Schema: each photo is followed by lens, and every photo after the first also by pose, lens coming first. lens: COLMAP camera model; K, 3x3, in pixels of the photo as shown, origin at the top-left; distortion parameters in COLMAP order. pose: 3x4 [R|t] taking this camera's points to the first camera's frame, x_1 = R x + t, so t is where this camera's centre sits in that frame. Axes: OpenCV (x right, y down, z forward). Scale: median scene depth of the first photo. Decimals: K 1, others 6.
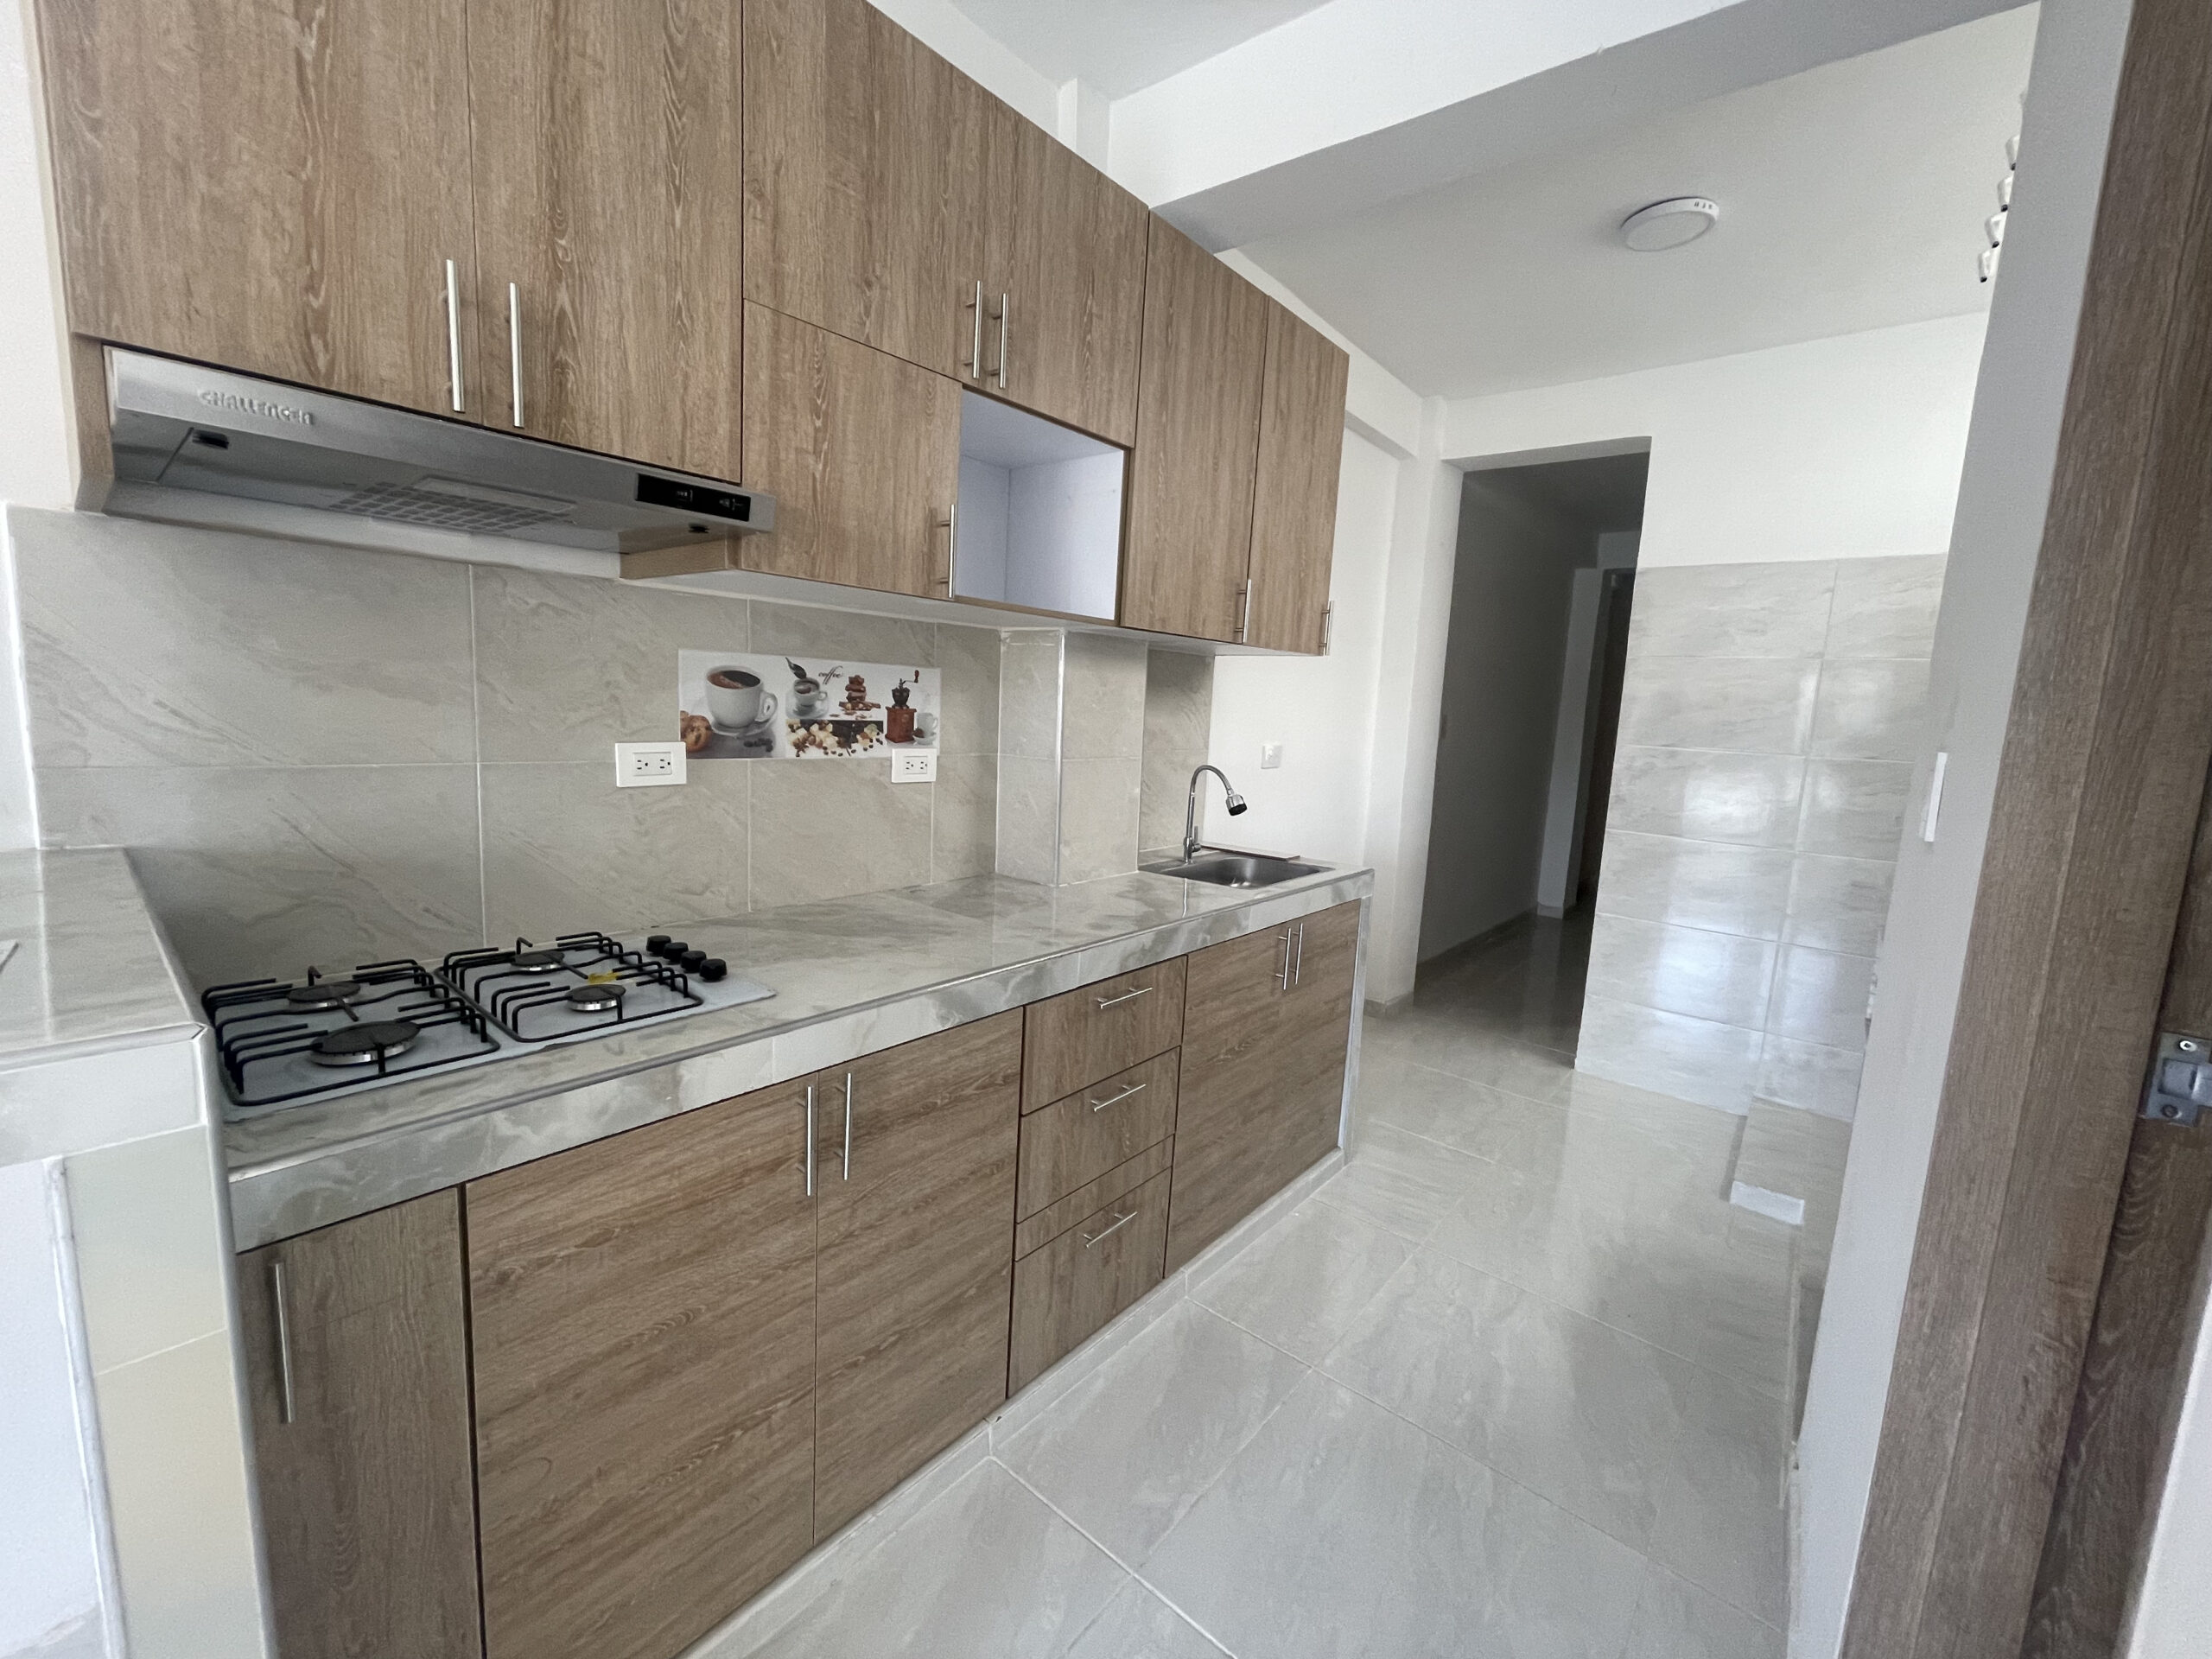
lens RADIAL K [[895.2, 0, 1109.6], [0, 895.2, 807.4], [0, 0, 1]] dist [-0.002662, -0.000216]
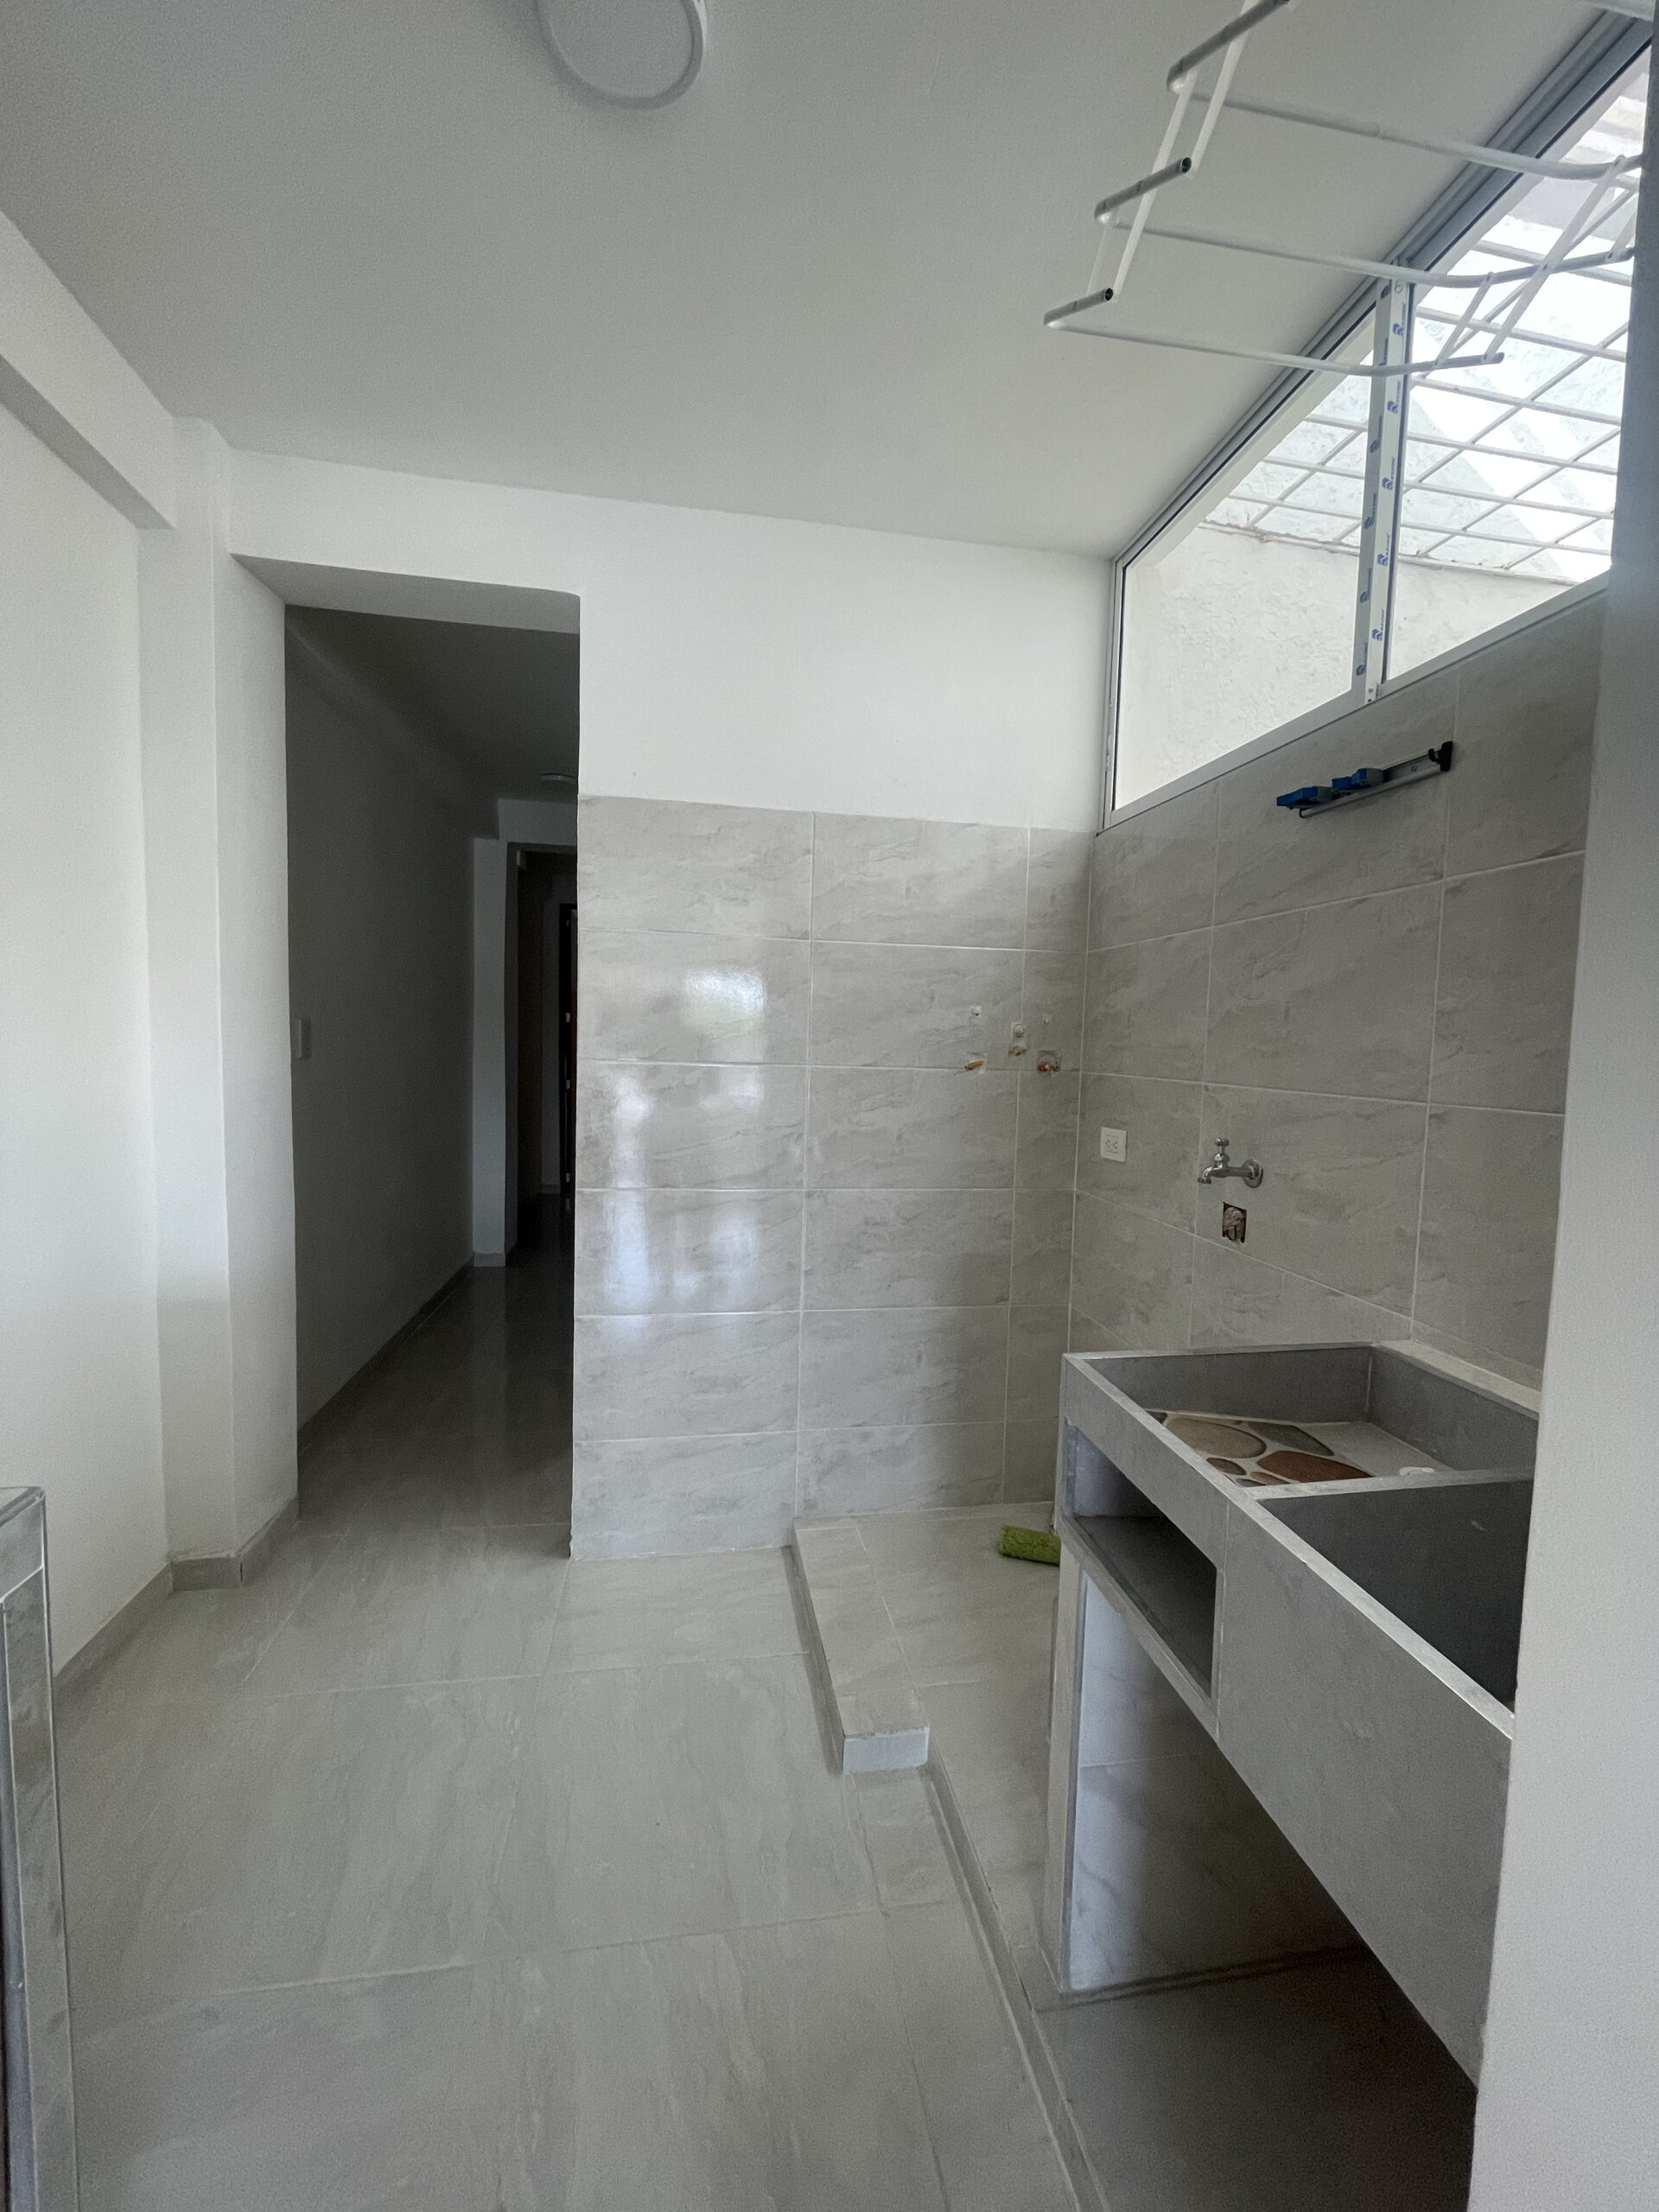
lens RADIAL K [[895.2, 0, 847.6], [0, 895.2, 1099.3], [0, 0, 1]] dist [-0.002662, -0.000216]
pose [[0.645608, -0.086943, 0.758703, 0.229046], [0.094600, 0.994951, 0.033517, -0.055539], [-0.757787, 0.050135, 0.650573, 0.505384]]
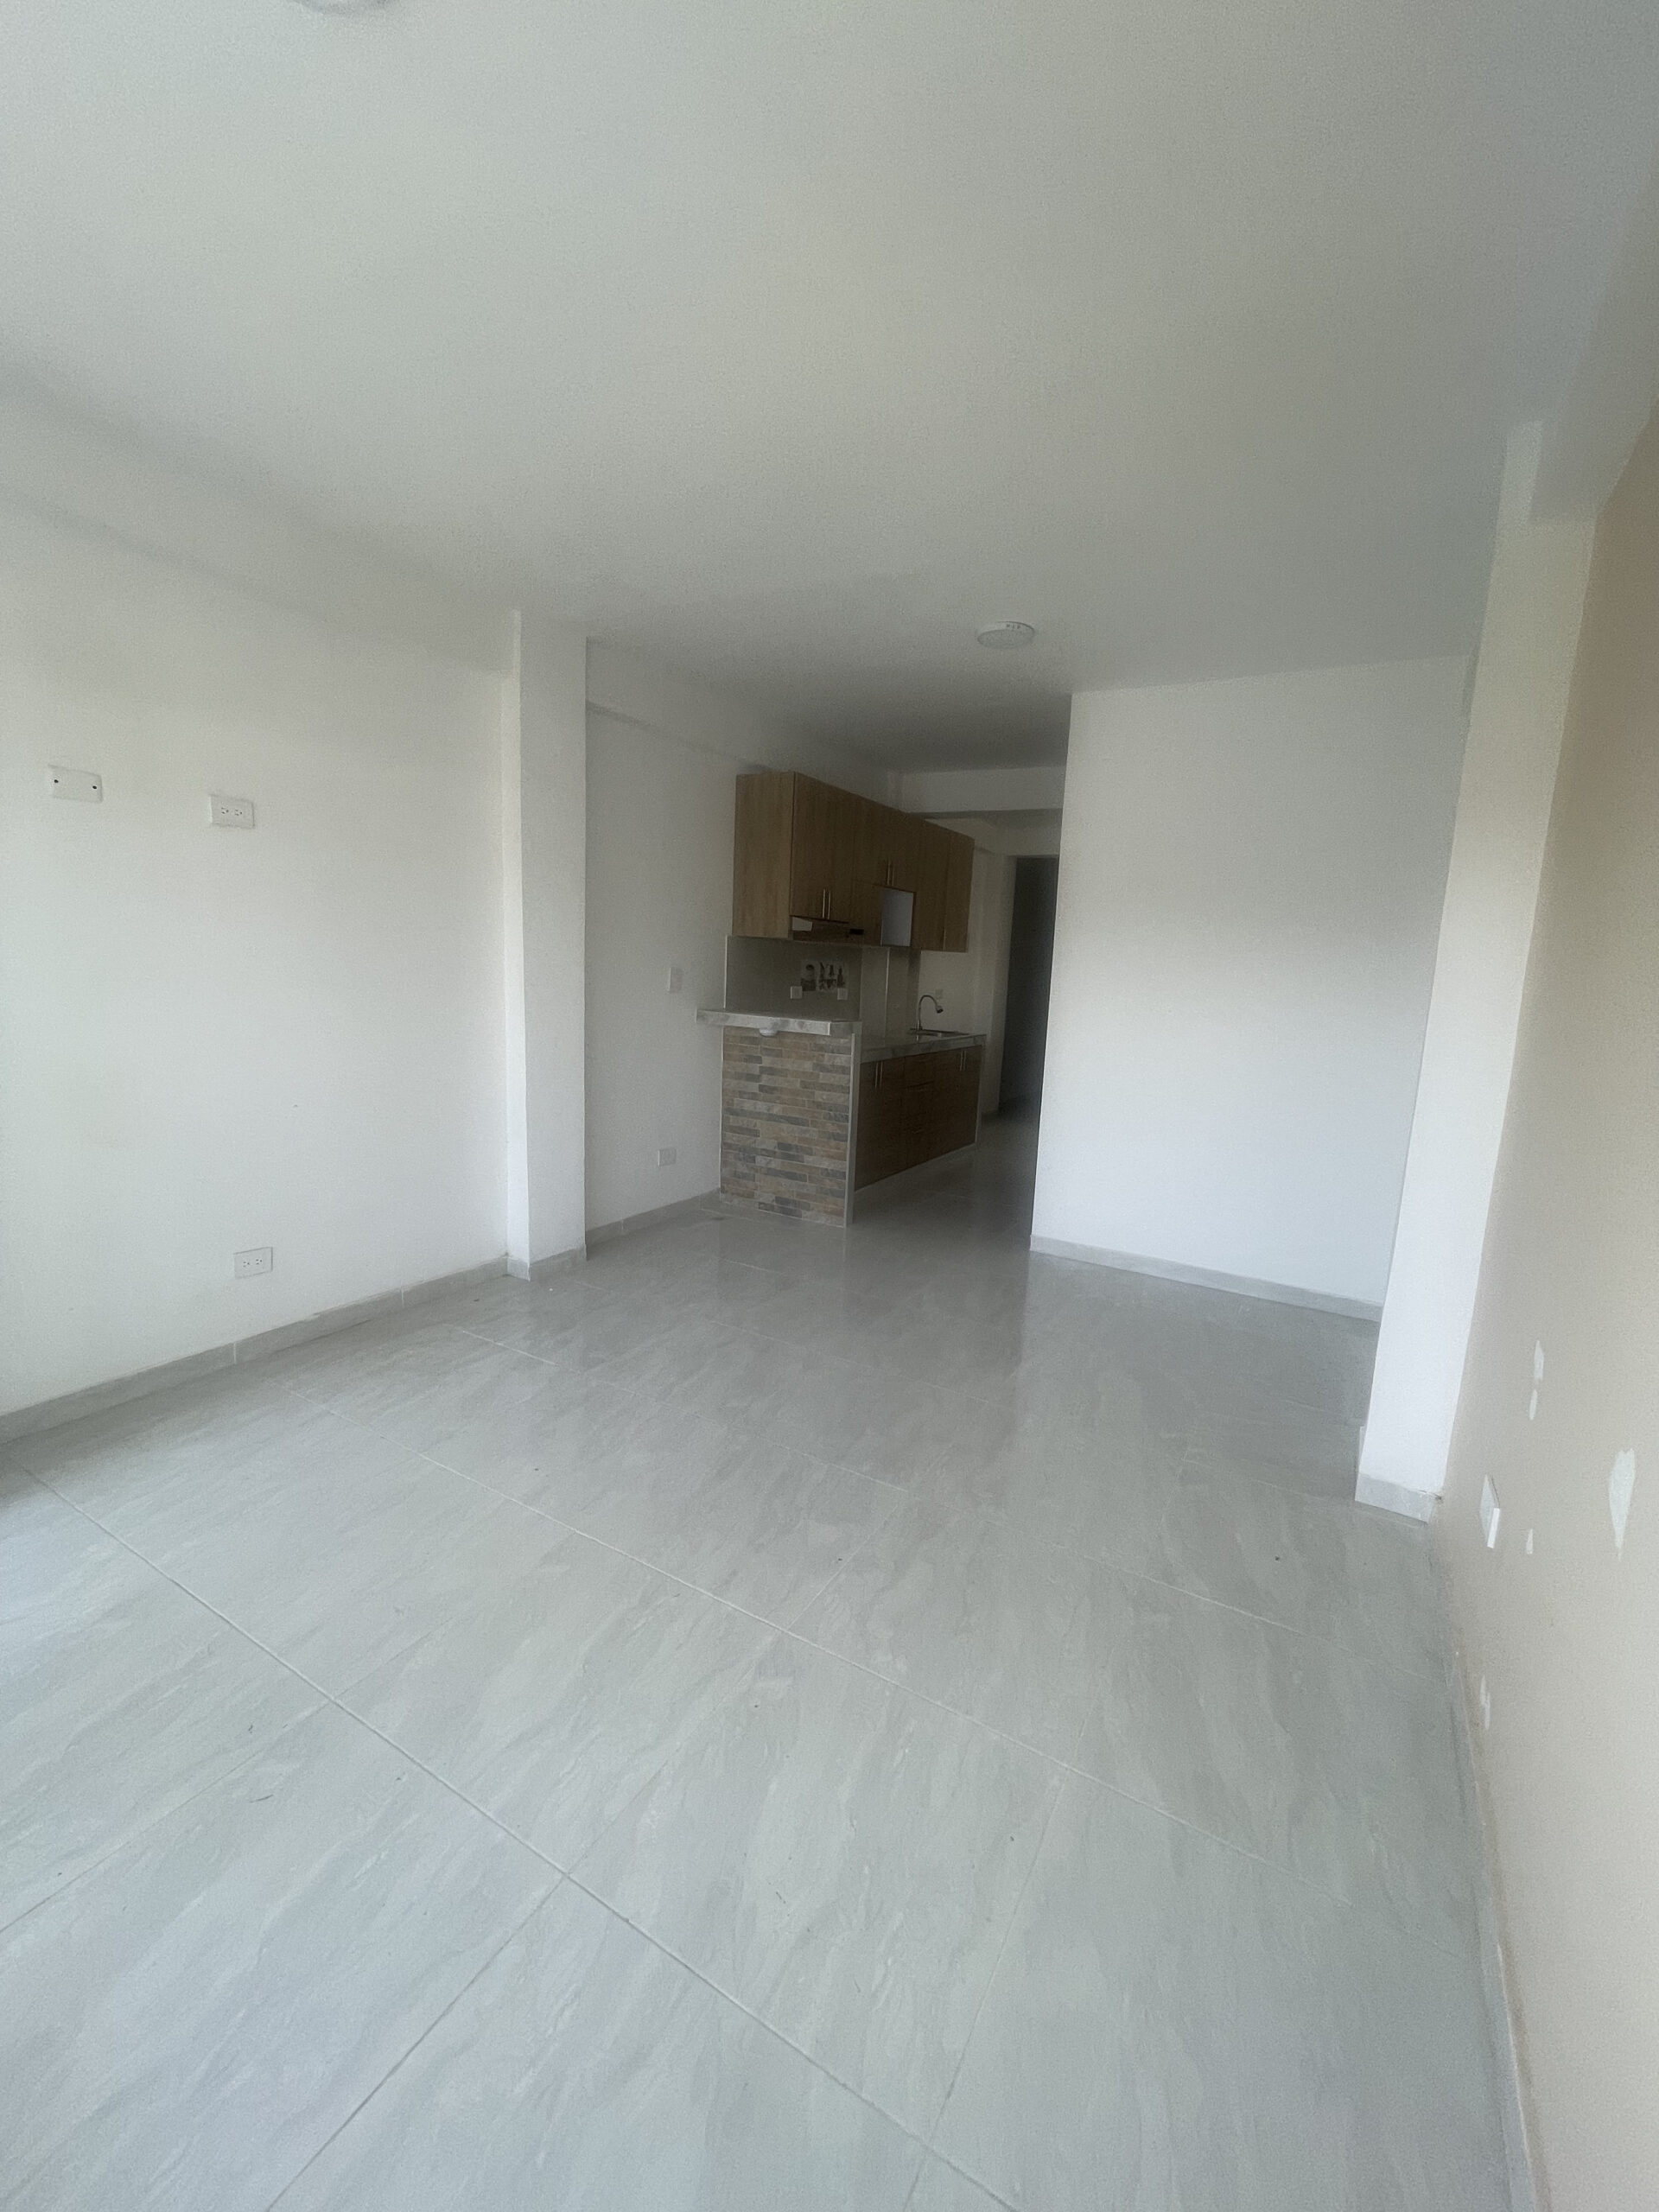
lens RADIAL K [[895.2, 0, 847.6], [0, 895.2, 1099.3], [0, 0, 1]] dist [-0.002662, -0.000216]
pose [[0.985796, -0.029512, 0.165332, -0.562107], [0.022834, 0.998850, 0.042153, 0.142478], [-0.166386, -0.037779, 0.985337, -1.572392]]
